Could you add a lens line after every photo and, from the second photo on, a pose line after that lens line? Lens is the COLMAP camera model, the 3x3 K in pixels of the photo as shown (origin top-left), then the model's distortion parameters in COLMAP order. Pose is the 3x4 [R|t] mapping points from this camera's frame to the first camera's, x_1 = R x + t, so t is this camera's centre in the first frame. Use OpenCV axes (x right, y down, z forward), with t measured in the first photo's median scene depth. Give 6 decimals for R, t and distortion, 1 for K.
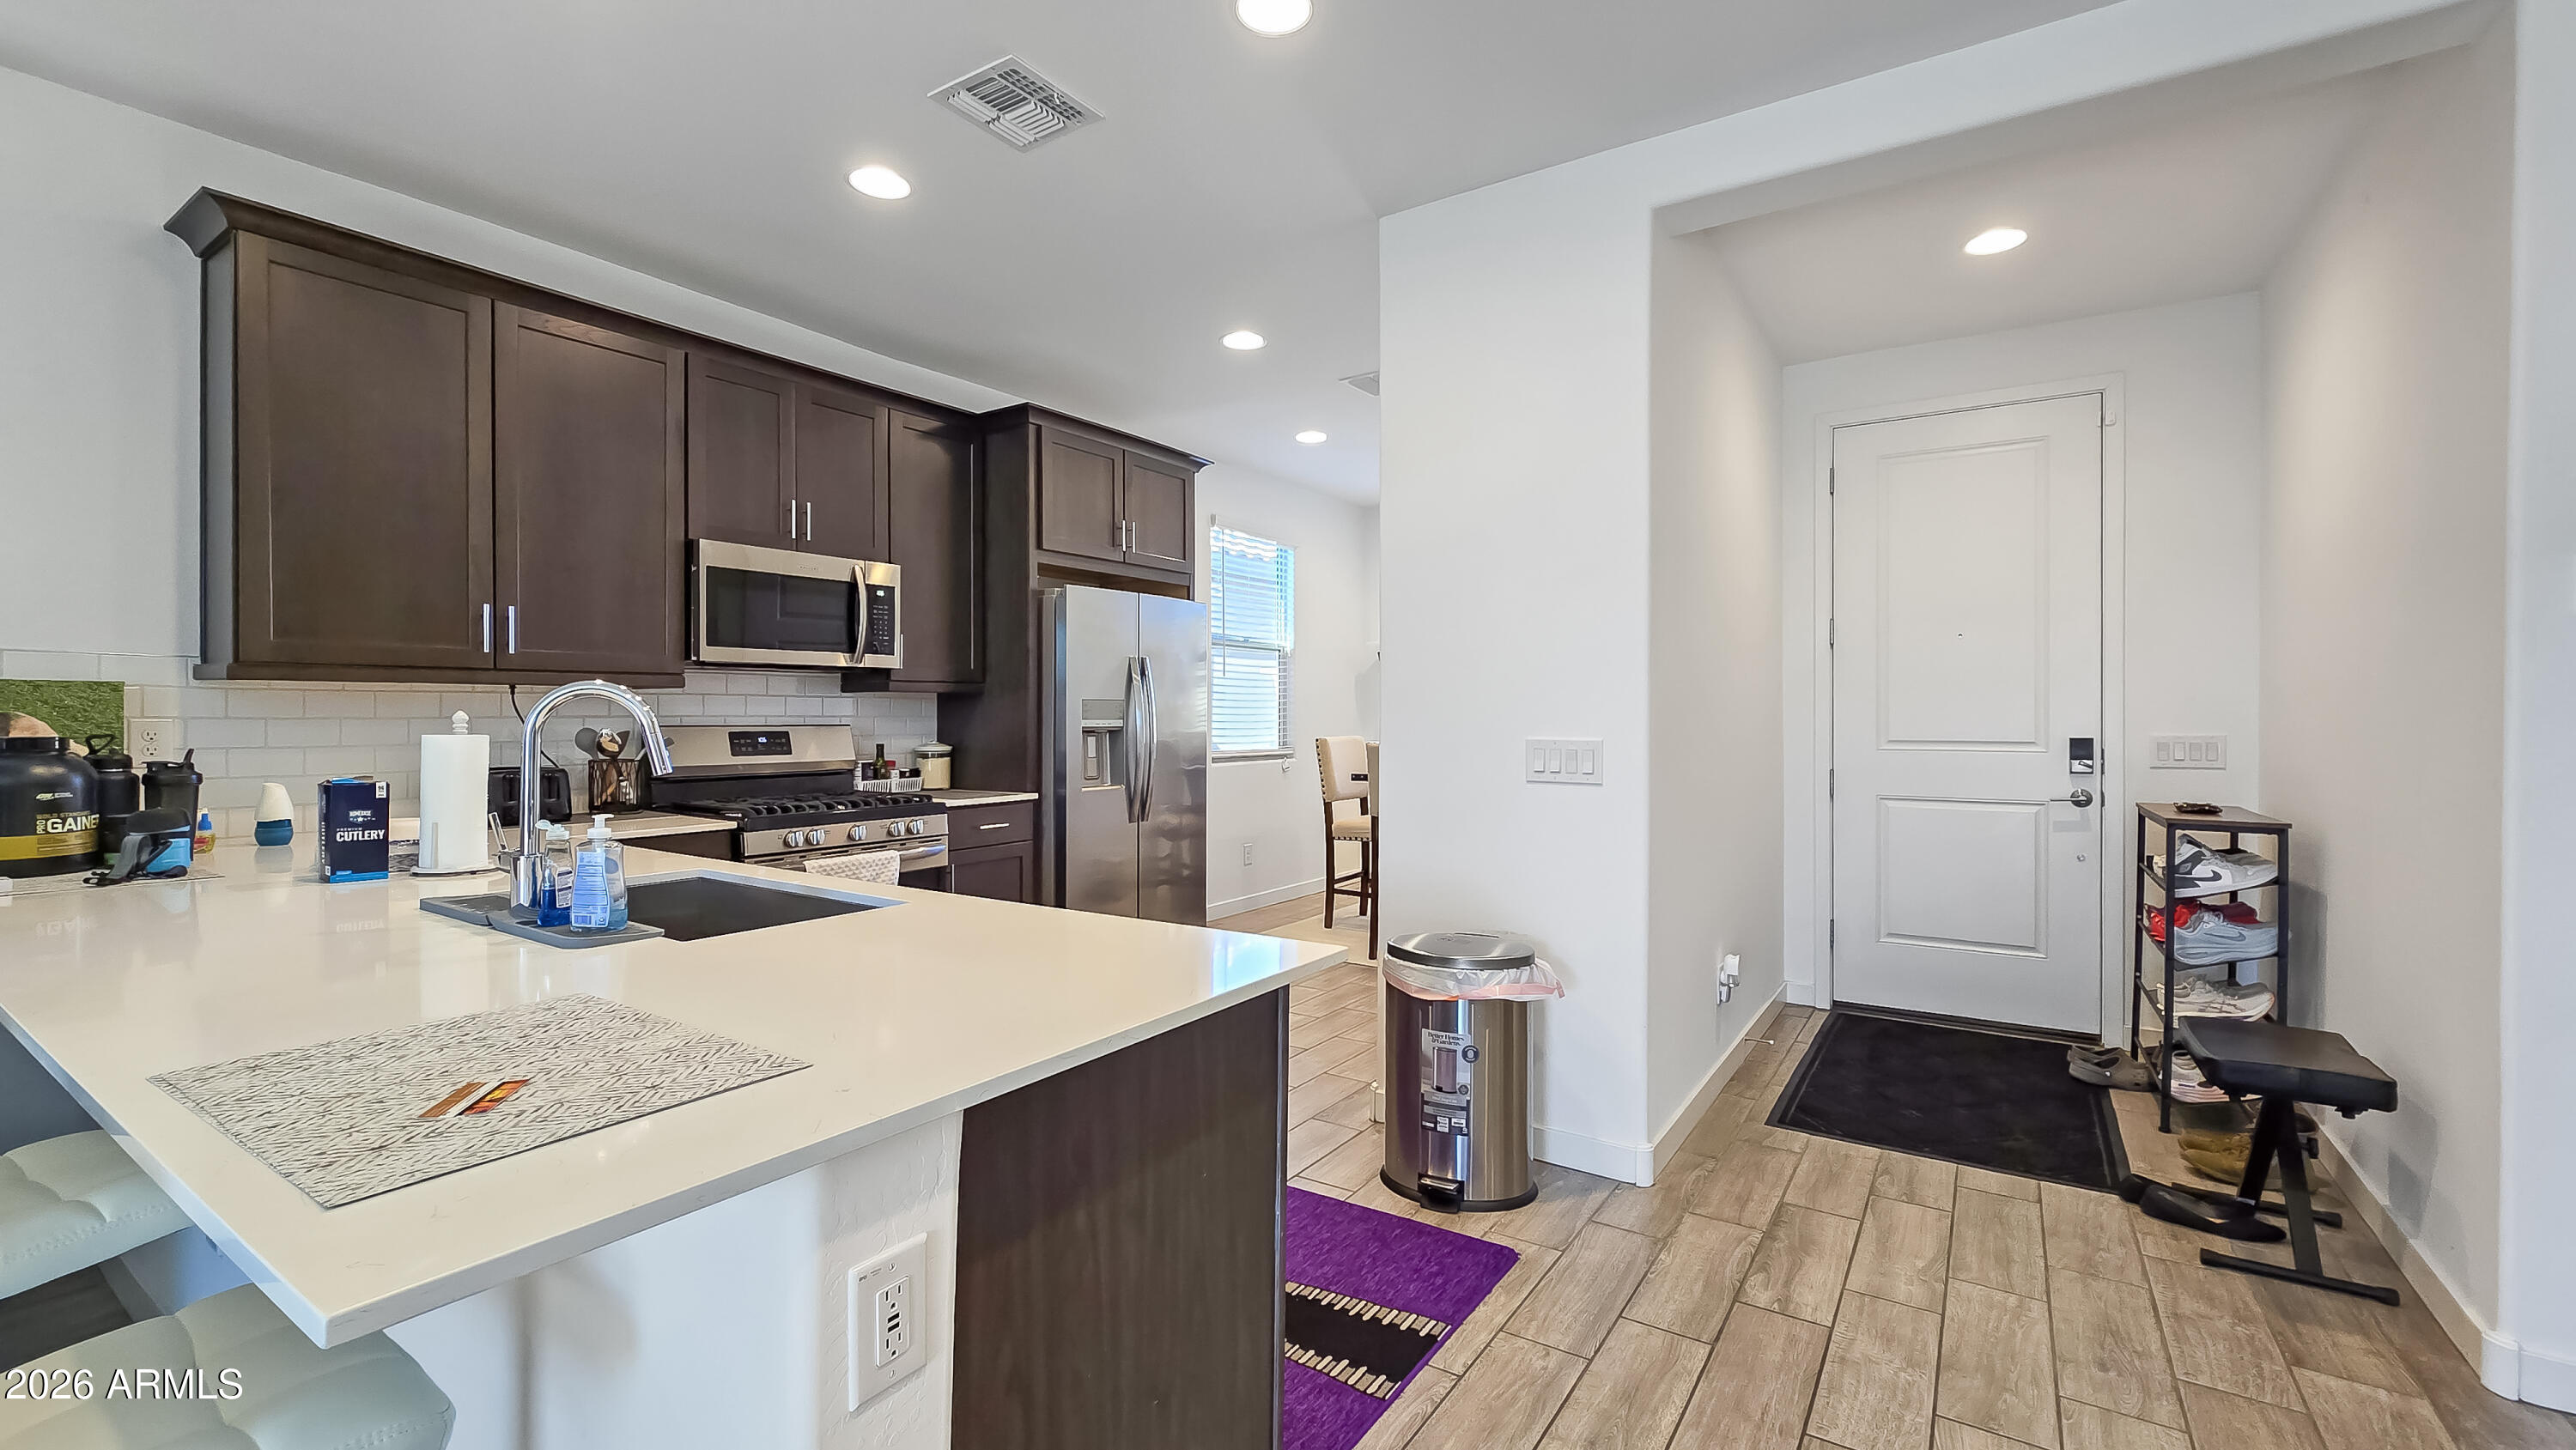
lens RADIAL K [[1065.1, 0, 1311.3], [0, 1065.1, 710.3], [0, 0, 1]] dist [-0.000621, -0.001170]
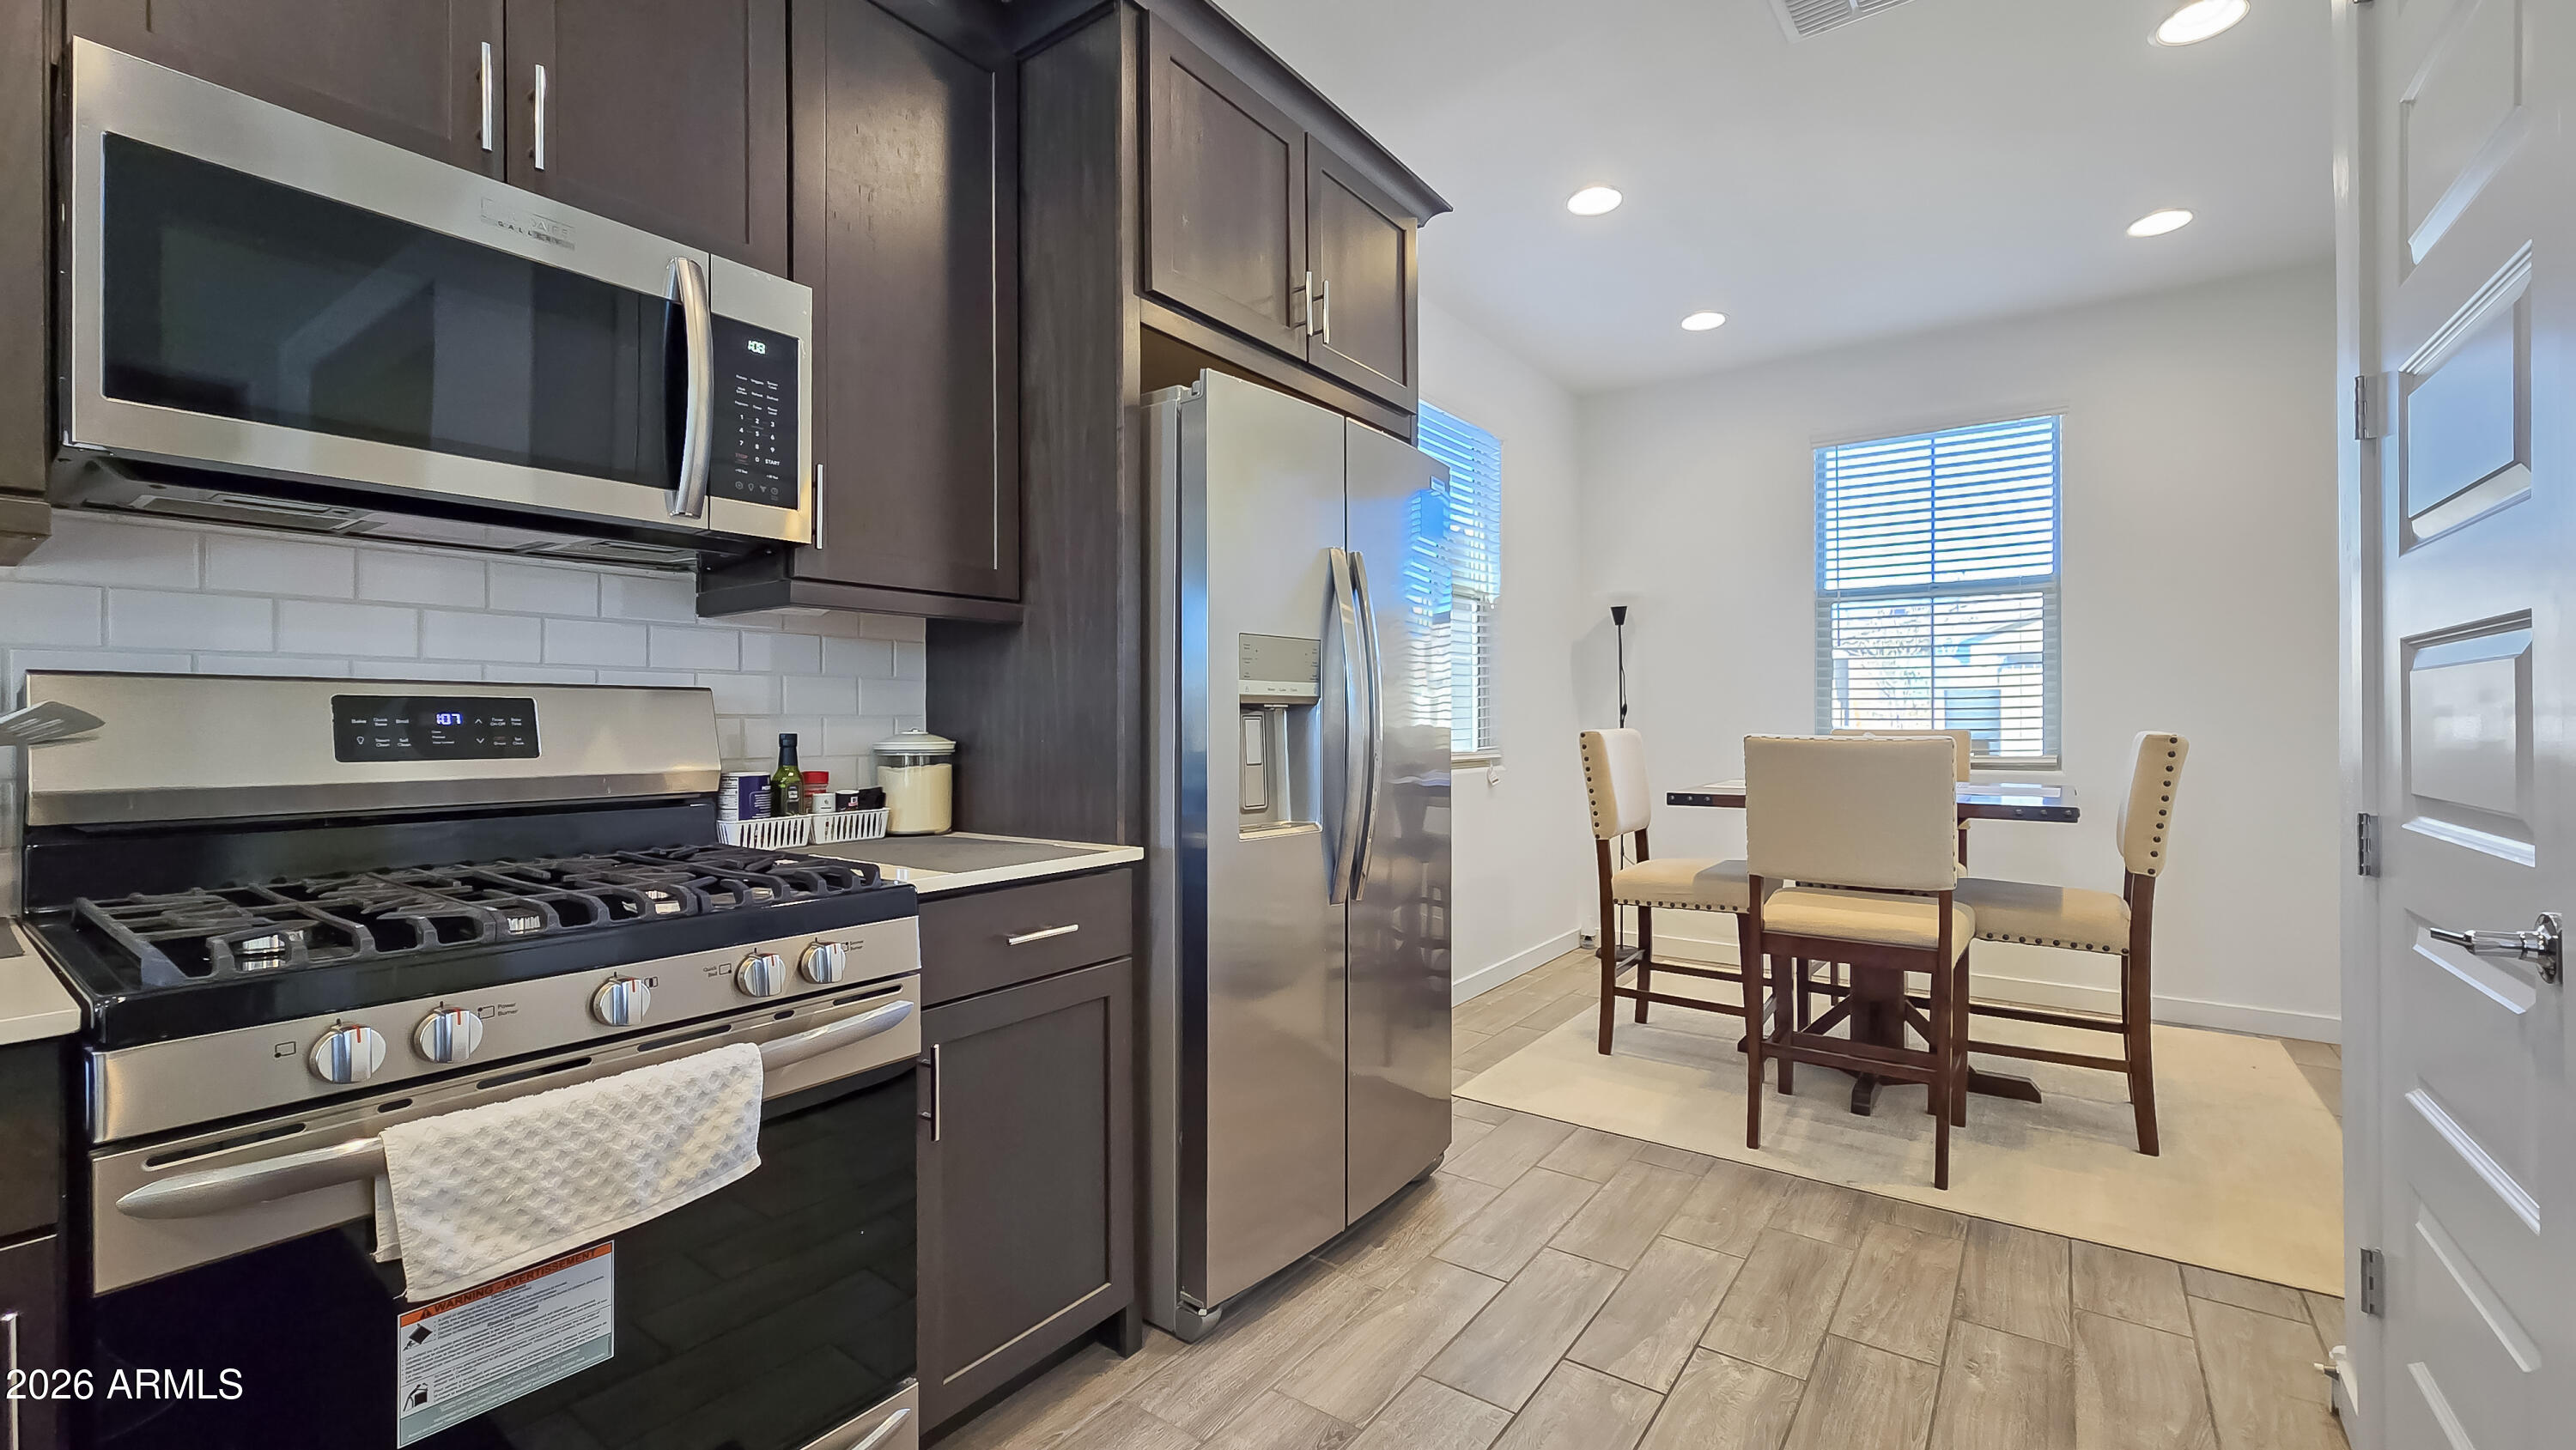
lens RADIAL K [[1065.1, 0, 1314.7], [0, 1065.1, 713.9], [0, 0, 1]] dist [-0.000621, -0.001170]
pose [[0.999271, -0.002802, -0.038082, -0.180258], [0.002723, 0.999994, -0.002139, 0.026271], [0.038088, 0.002034, 0.999272, 0.602296]]
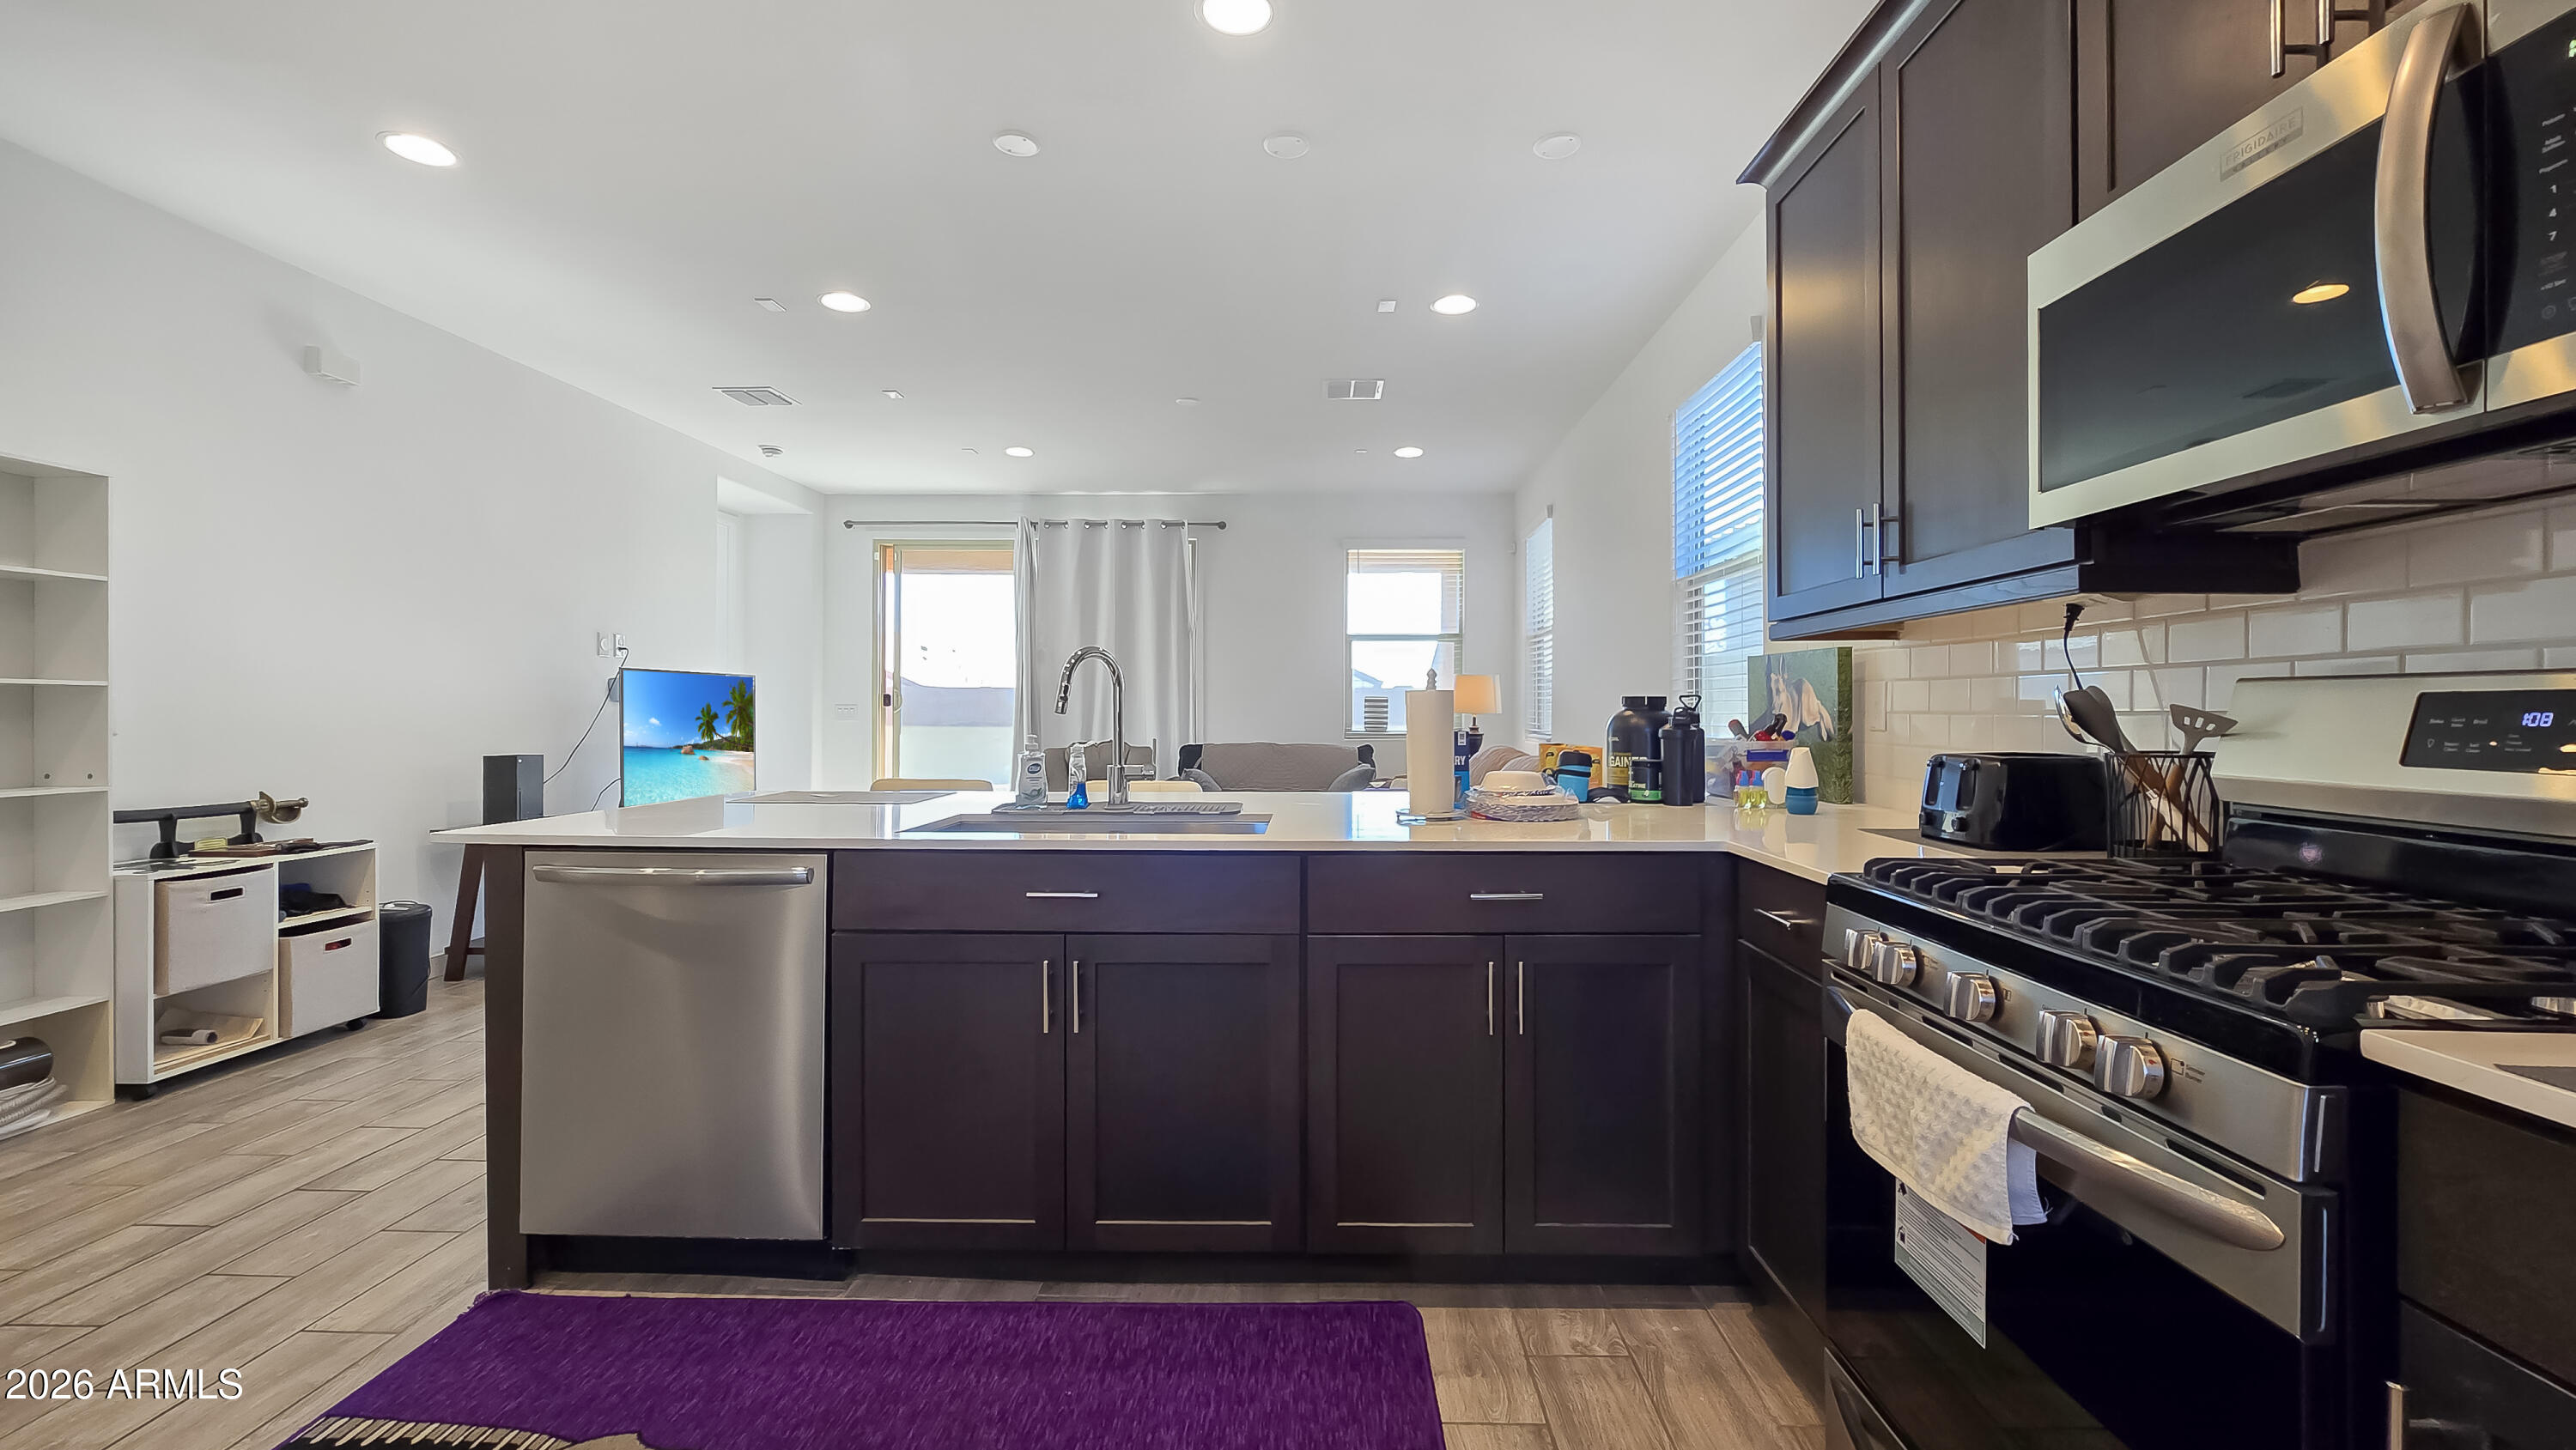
lens RADIAL K [[1065.1, 0, 1300.2], [0, 1065.1, 707.6], [0, 0, 1]] dist [-0.000621, -0.001170]
pose [[-0.846046, -0.004771, -0.533089, -0.068483], [-0.001919, 0.999981, -0.005903, 0.025580], [0.533107, -0.003972, -0.846038, 1.023514]]
